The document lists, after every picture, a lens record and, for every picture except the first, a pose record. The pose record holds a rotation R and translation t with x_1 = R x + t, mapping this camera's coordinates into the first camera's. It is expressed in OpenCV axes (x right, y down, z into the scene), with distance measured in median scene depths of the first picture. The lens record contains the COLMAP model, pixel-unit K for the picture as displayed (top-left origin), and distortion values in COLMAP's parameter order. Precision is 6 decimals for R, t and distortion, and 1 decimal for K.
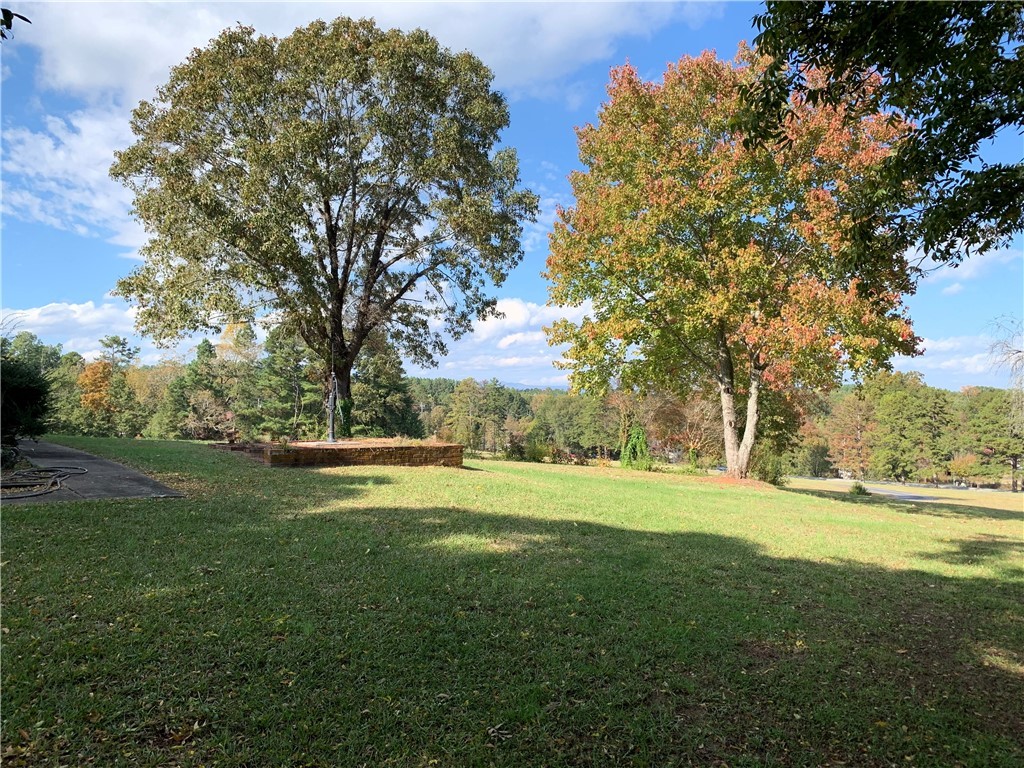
lens RADIAL K [[794.1, 0, 512.5], [0, 794.1, 382.7], [0, 0, 1]] dist [0.000746, -0.015753]
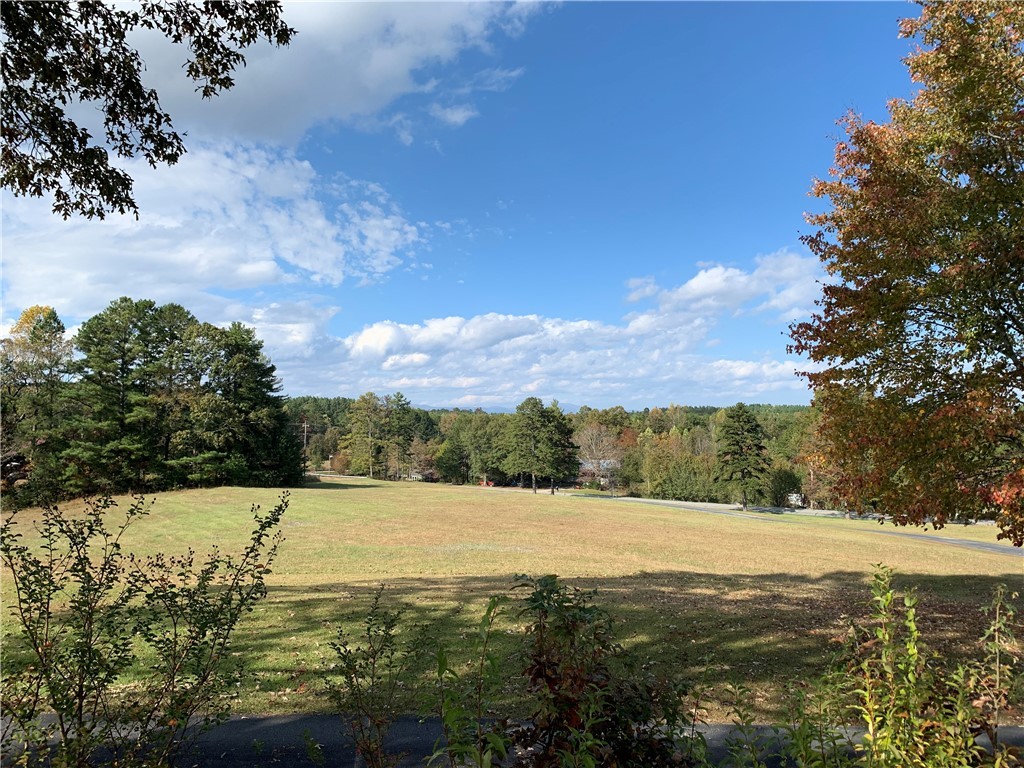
lens RADIAL K [[794.1, 0, 512.9], [0, 794.1, 384.3], [0, 0, 1]] dist [0.000746, -0.015753]
pose [[0.992877, -0.000891, 0.119142, -0.004192], [0.003968, 0.999665, -0.025592, 0.011179], [-0.119079, 0.025882, 0.992547, 0.231412]]
